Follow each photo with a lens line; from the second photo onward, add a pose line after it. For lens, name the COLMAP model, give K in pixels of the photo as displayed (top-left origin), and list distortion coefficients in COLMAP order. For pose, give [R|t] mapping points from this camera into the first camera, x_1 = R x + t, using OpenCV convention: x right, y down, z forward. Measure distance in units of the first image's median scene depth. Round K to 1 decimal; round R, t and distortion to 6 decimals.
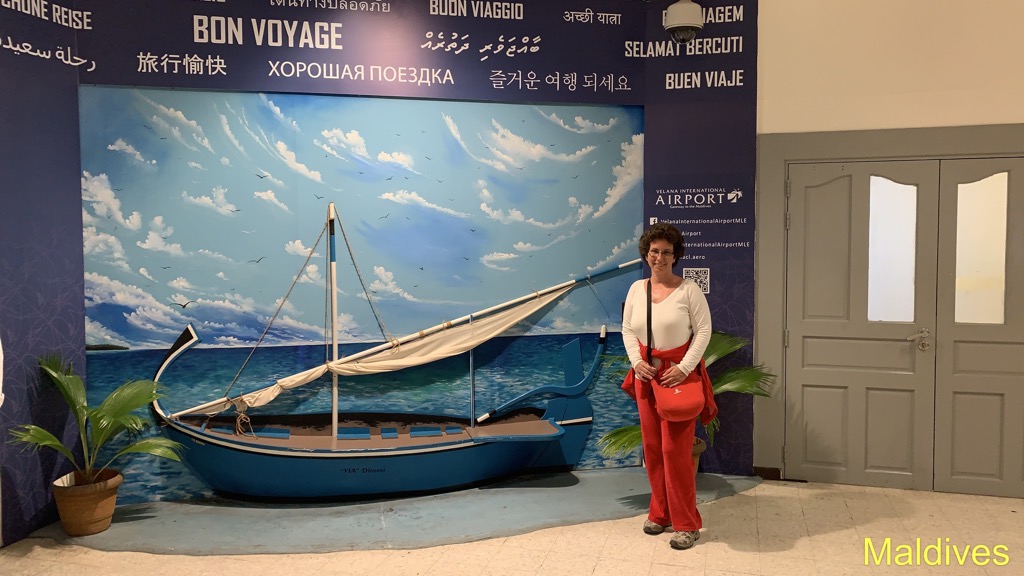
lens RADIAL K [[755.4, 0, 514.2], [0, 755.4, 287.6], [0, 0, 1]] dist [-0.015530, 0.009120]
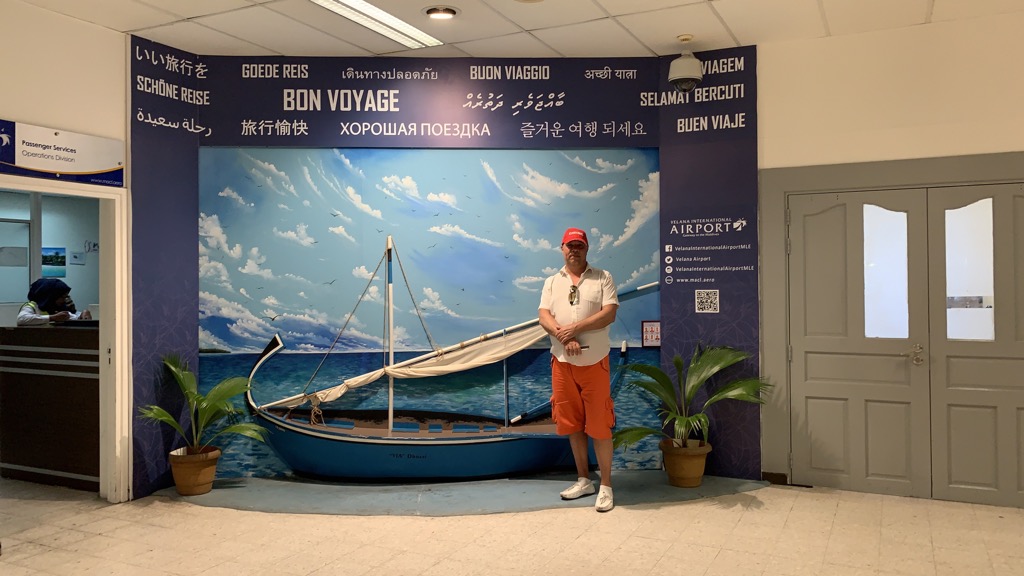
lens RADIAL K [[755.4, 0, 509.6], [0, 755.4, 287.1], [0, 0, 1]] dist [-0.015530, 0.009120]
pose [[0.985172, -0.002033, -0.171557, 0.155395], [-0.007333, 0.998517, -0.053943, 0.034726], [0.171412, 0.054401, 0.983696, -0.158118]]
